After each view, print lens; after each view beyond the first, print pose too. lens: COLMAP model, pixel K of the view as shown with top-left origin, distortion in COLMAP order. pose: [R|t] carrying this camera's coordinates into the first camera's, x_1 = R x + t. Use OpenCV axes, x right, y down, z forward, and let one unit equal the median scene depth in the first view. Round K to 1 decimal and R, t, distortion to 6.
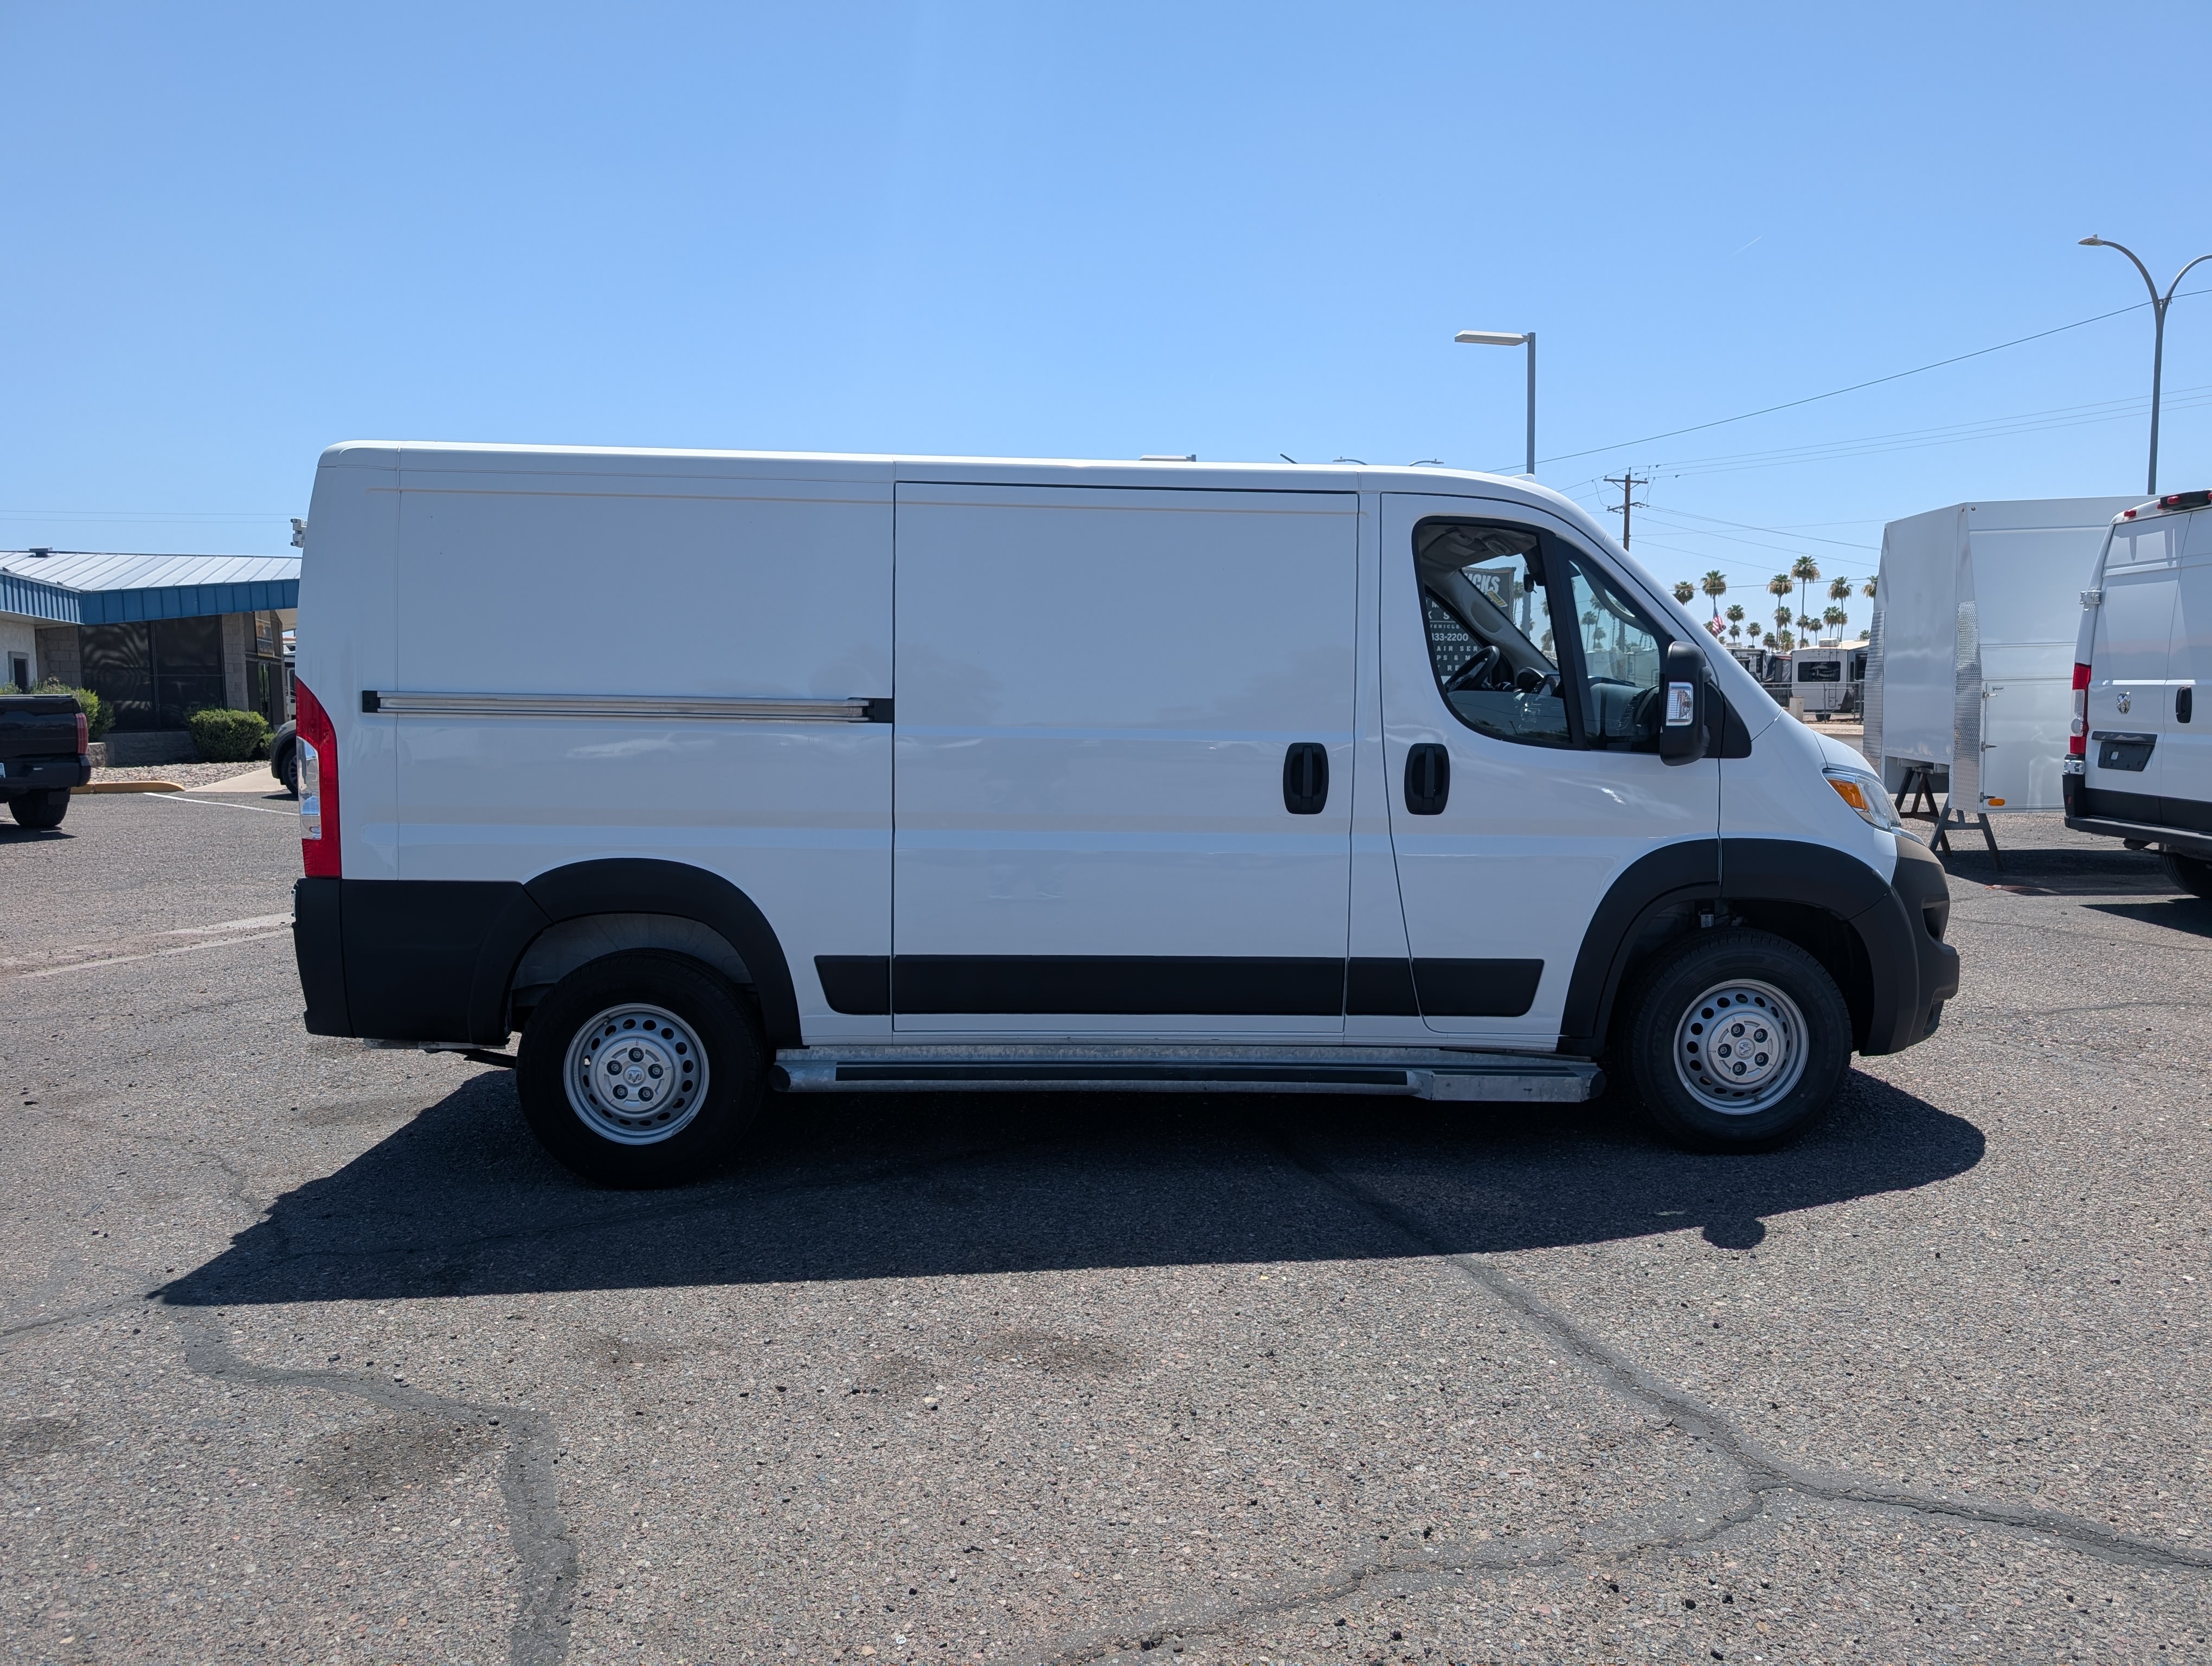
lens RADIAL K [[1597.5, 0, 1101.9], [0, 1597.5, 832.9], [0, 0, 1]] dist [0.001542, 0.000975]
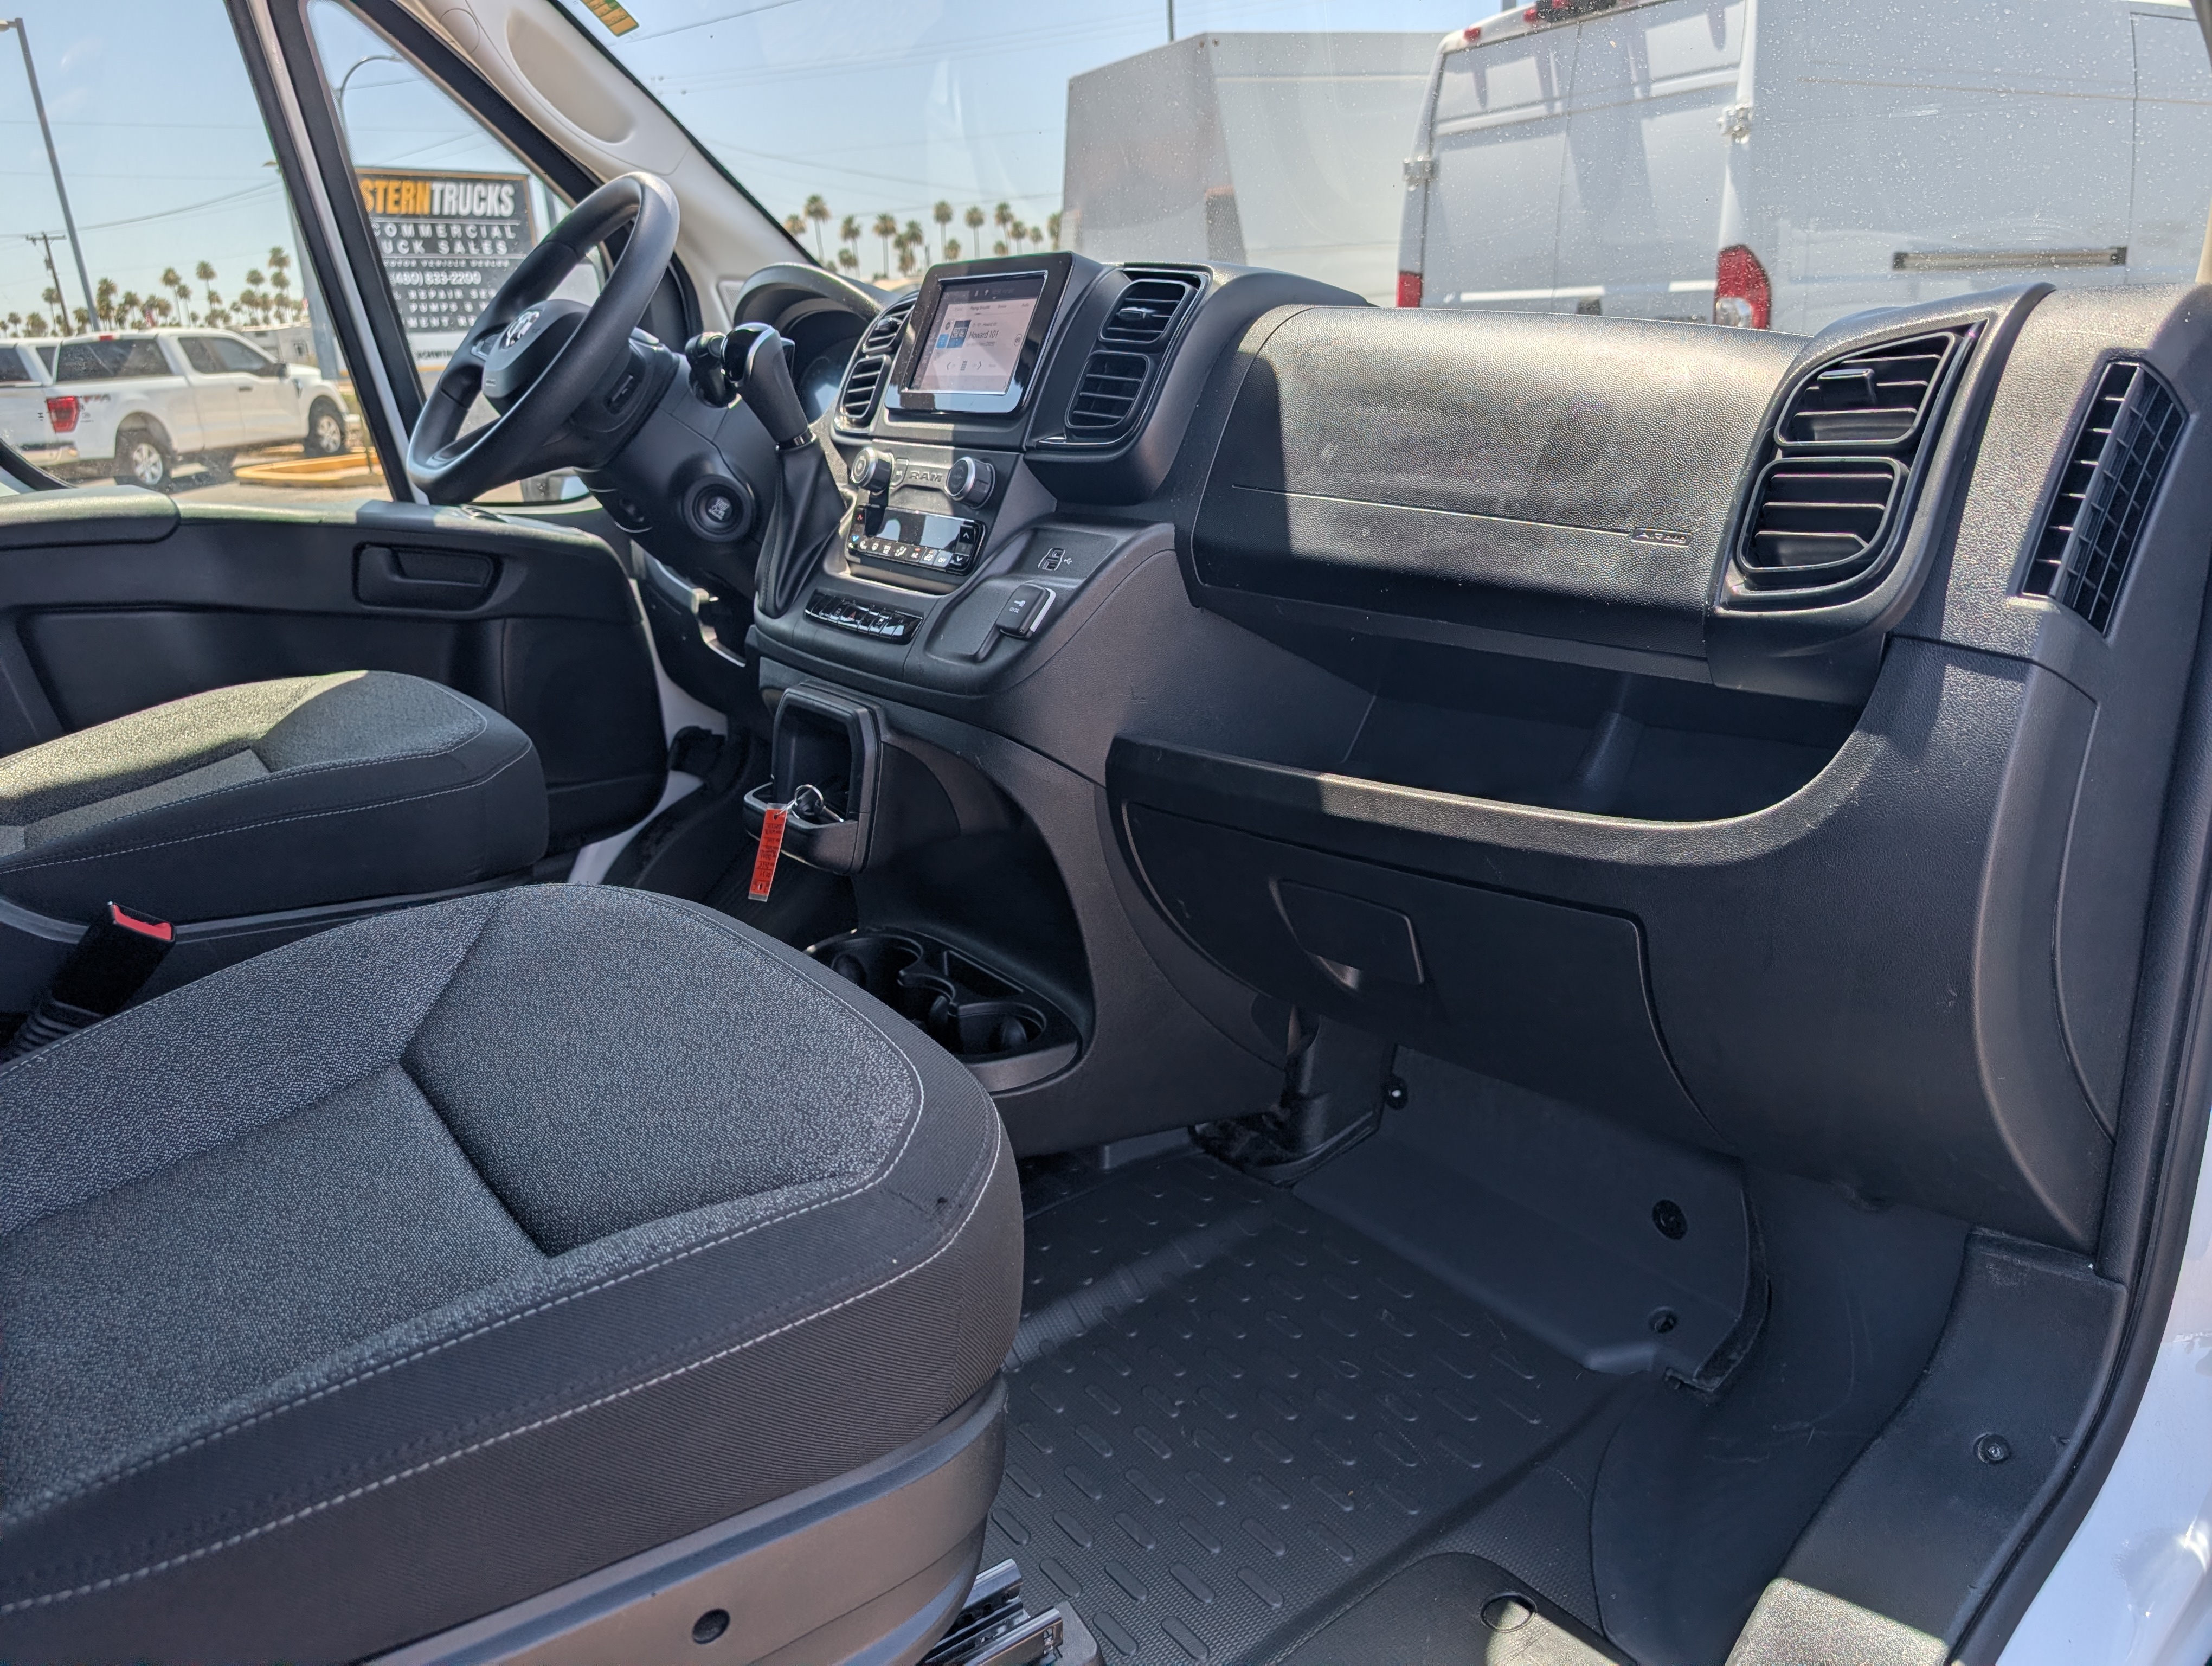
lens RADIAL K [[1597.5, 0, 1105.7], [0, 1597.5, 831.0], [0, 0, 1]] dist [0.001542, 0.000975]
pose [[0.836074, -0.201646, 0.510215, 0.101779], [0.092910, 0.968611, 0.230564, -0.043211], [-0.540693, -0.145364, 0.828565, 0.466207]]
